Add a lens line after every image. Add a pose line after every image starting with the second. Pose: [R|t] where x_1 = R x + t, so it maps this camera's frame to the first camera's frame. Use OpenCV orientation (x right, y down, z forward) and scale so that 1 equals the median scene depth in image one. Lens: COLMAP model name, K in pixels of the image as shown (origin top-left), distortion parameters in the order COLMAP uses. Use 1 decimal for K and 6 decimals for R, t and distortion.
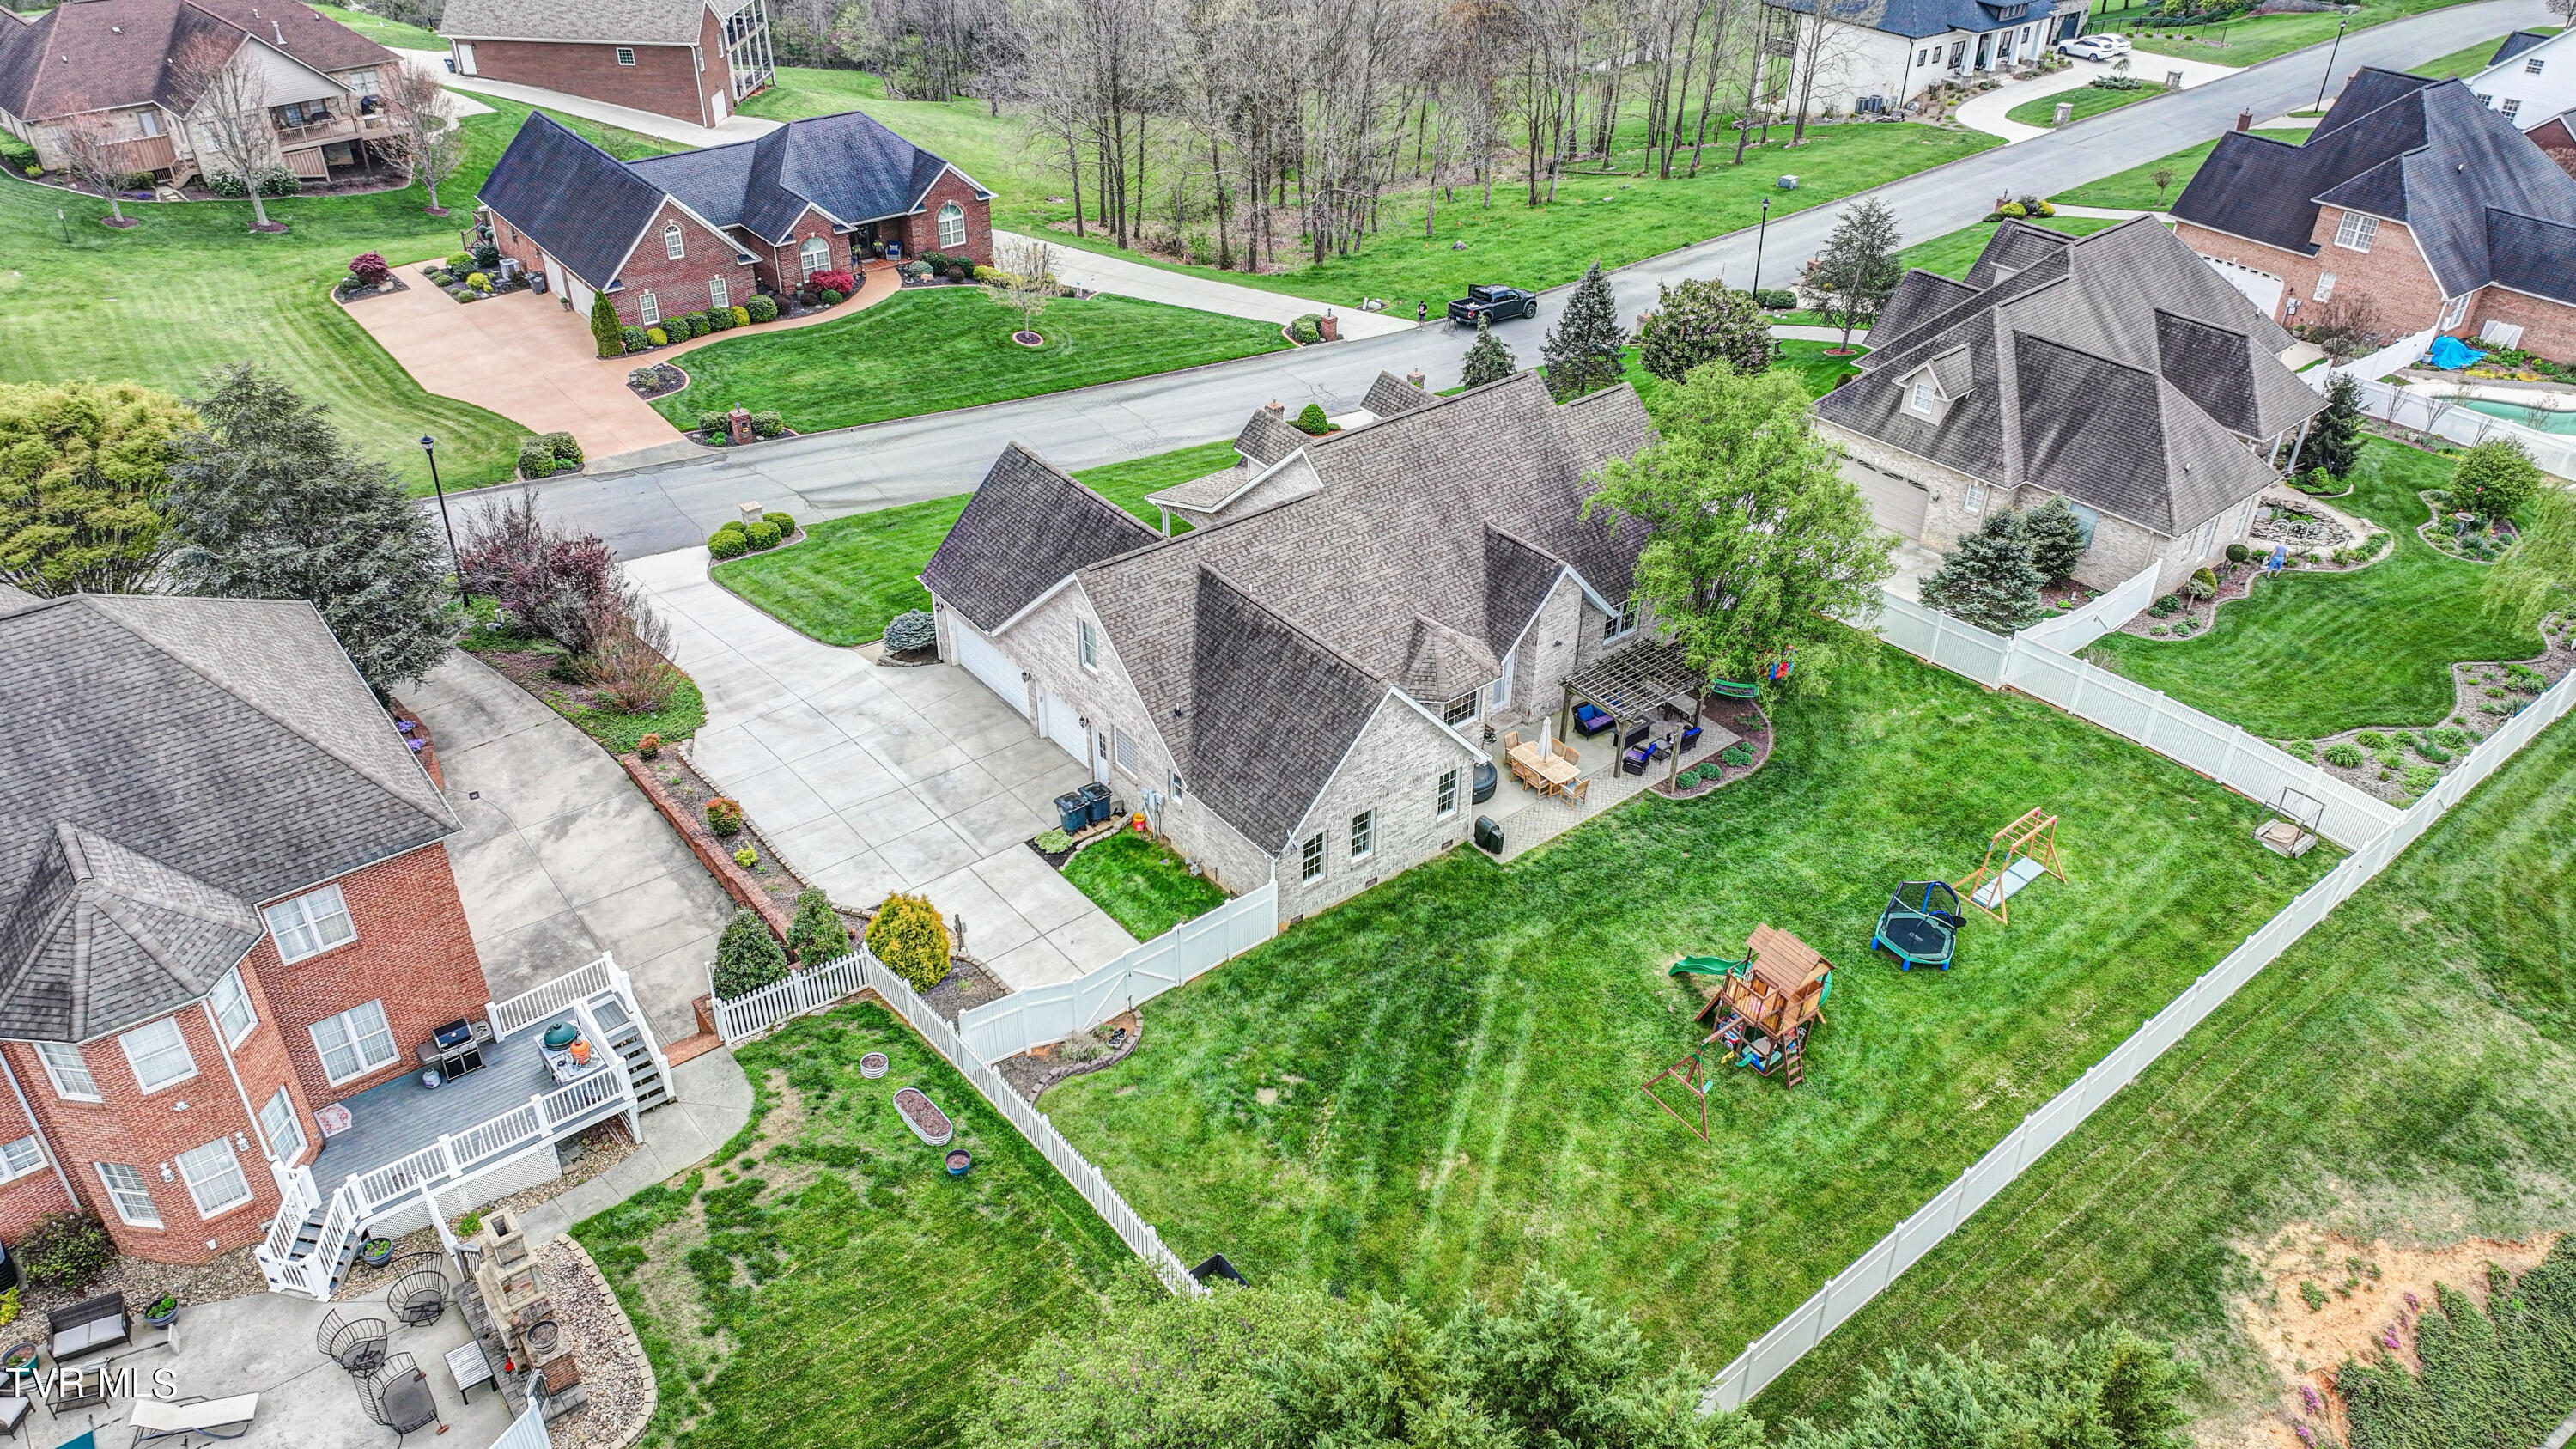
lens RADIAL K [[1801.3, 0, 1288.0], [0, 1801.3, 724.5], [0, 0, 1]] dist [0.007725, 0.003501]
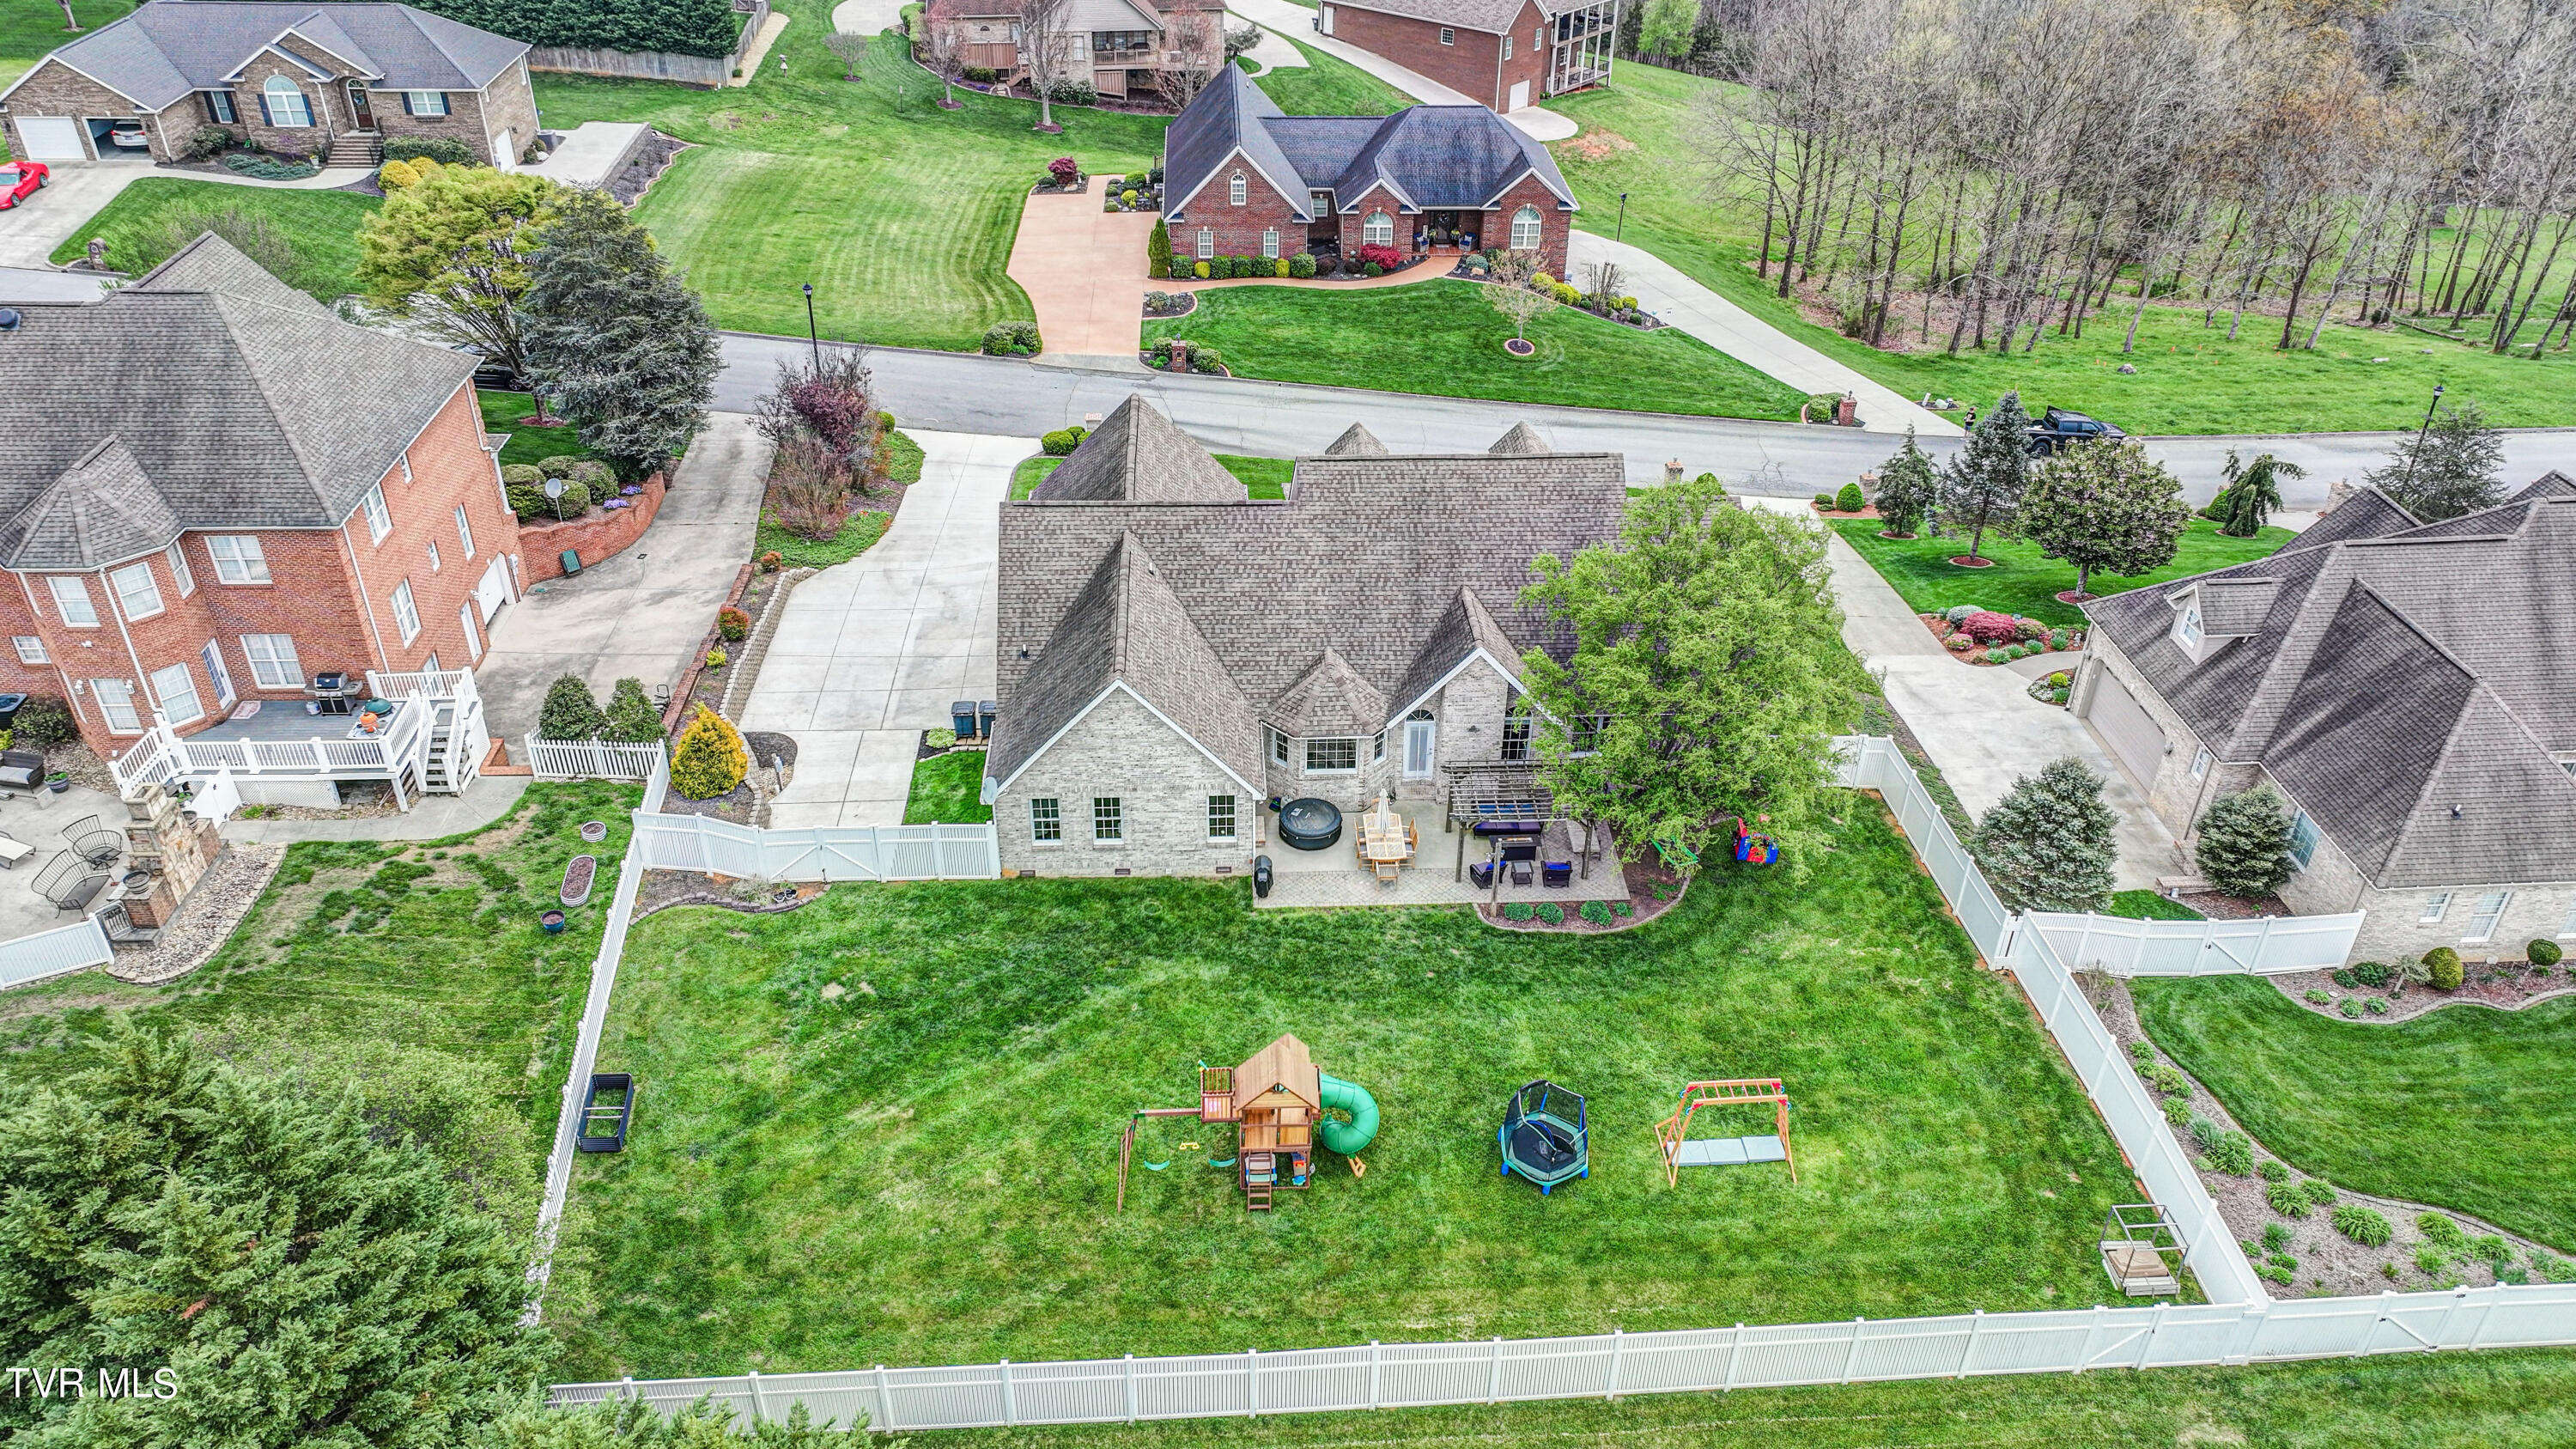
lens RADIAL K [[1801.3, 0, 1288.0], [0, 1801.3, 724.5], [0, 0, 1]] dist [0.007725, 0.003501]
pose [[0.811035, 0.320160, -0.489611, 0.350123], [-0.324700, 0.942555, 0.078480, -0.059205], [0.486612, 0.095327, 0.868402, 0.094506]]
